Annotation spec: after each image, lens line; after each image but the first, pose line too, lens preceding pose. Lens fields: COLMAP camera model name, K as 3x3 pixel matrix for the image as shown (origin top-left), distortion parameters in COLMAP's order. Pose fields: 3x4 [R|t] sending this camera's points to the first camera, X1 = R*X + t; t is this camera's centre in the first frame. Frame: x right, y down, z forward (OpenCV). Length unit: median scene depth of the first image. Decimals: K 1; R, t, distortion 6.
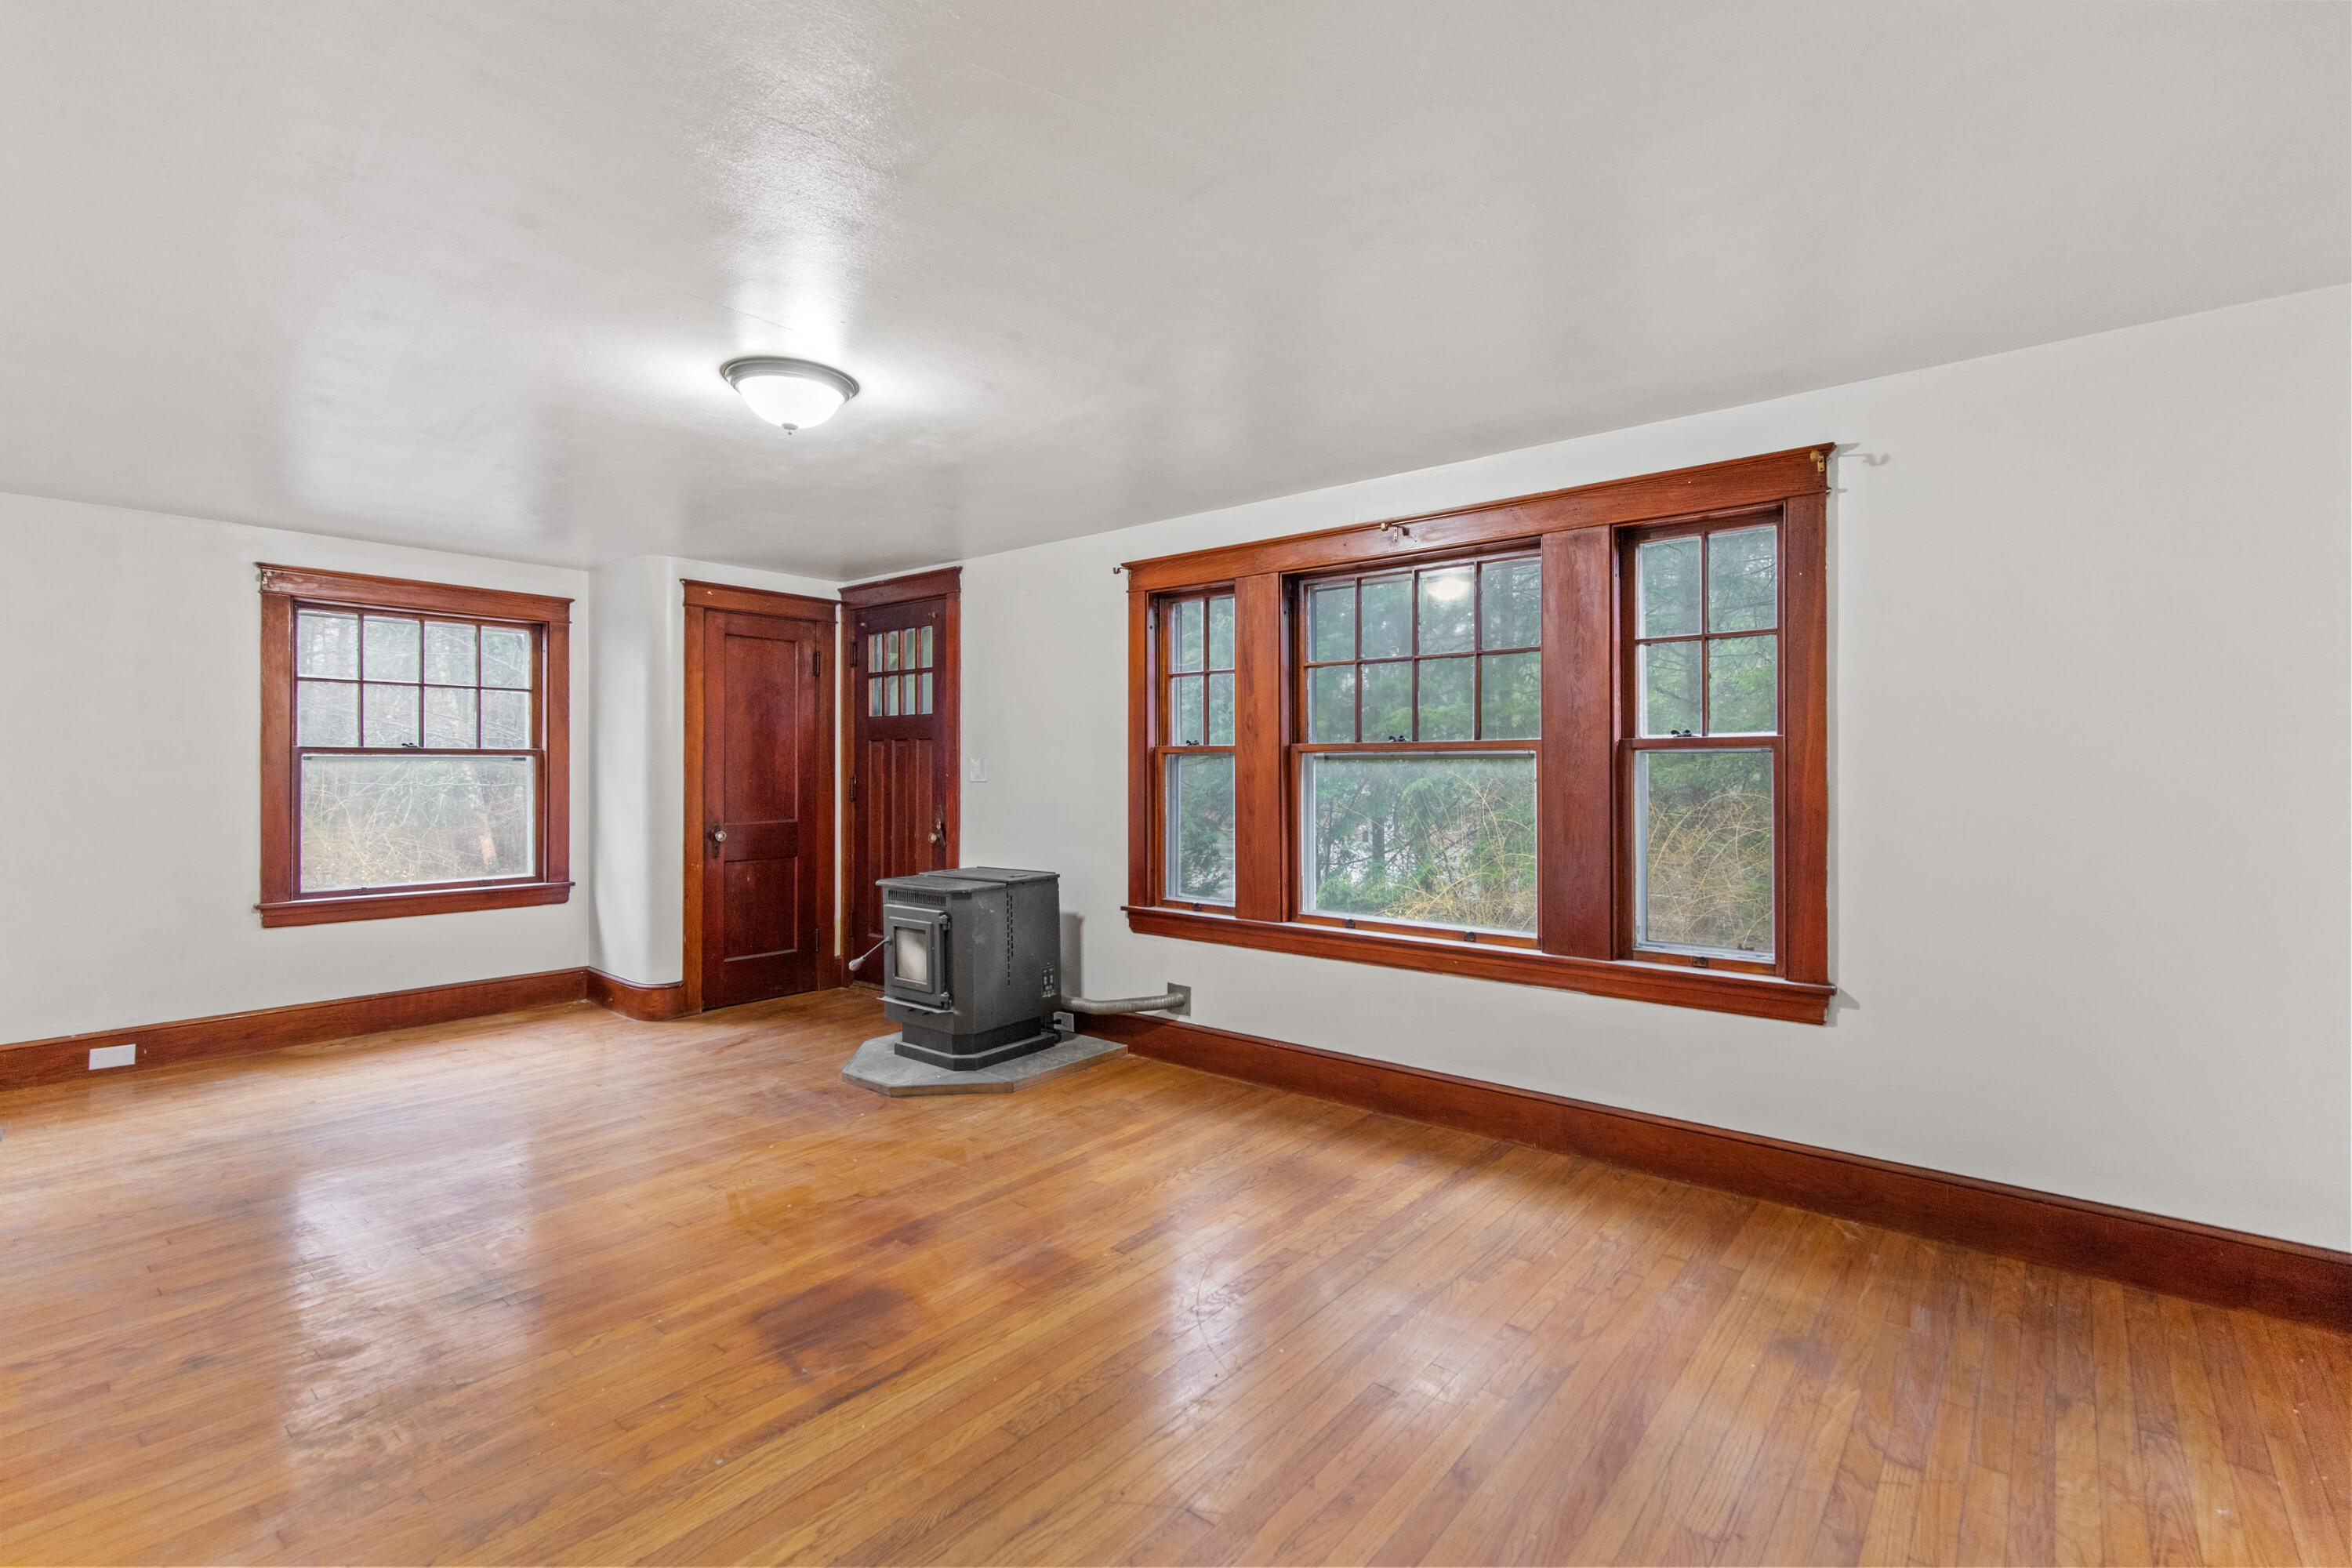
lens RADIAL K [[1069.6, 0, 1176.1], [0, 1069.6, 777.5], [0, 0, 1]] dist [-0.001079, -0.000162]
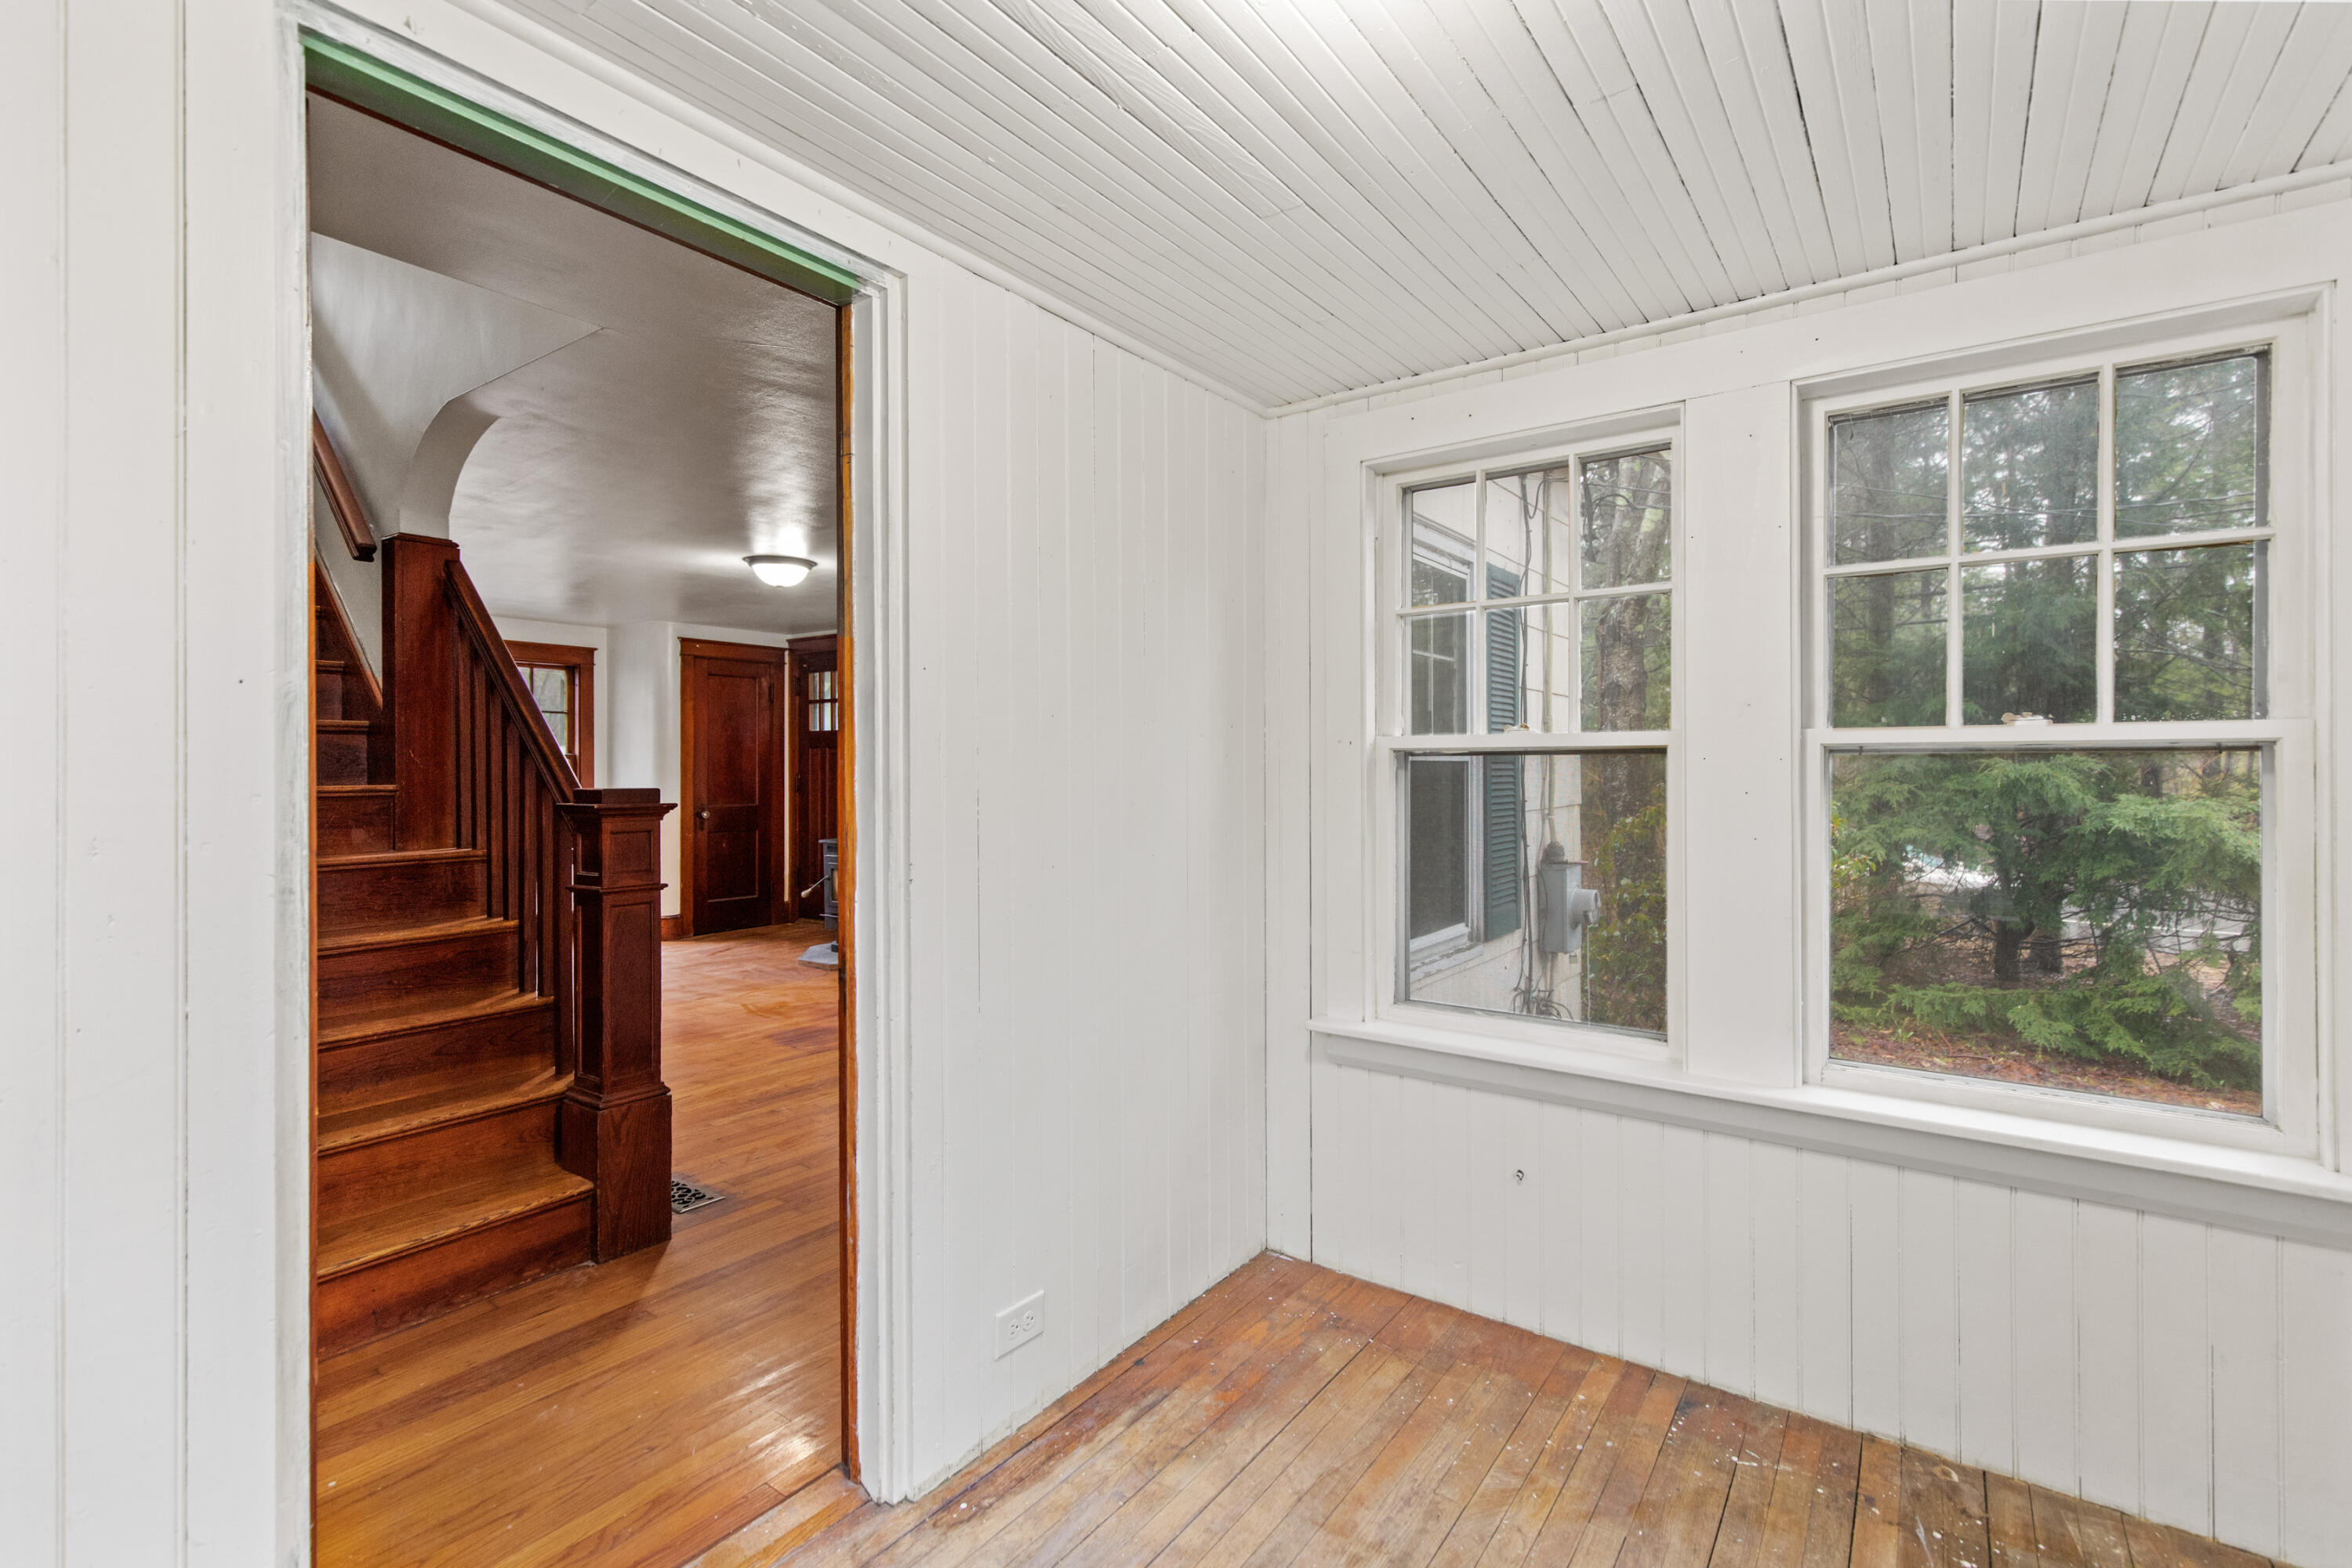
lens RADIAL K [[1069.6, 0, 1178.0], [0, 1069.6, 775.7], [0, 0, 1]] dist [-0.001079, -0.000162]
pose [[0.997491, -0.003443, 0.070716, 0.104536], [0.003666, 0.999989, -0.003029, 0.008820], [-0.070705, 0.003281, 0.997492, -0.469827]]
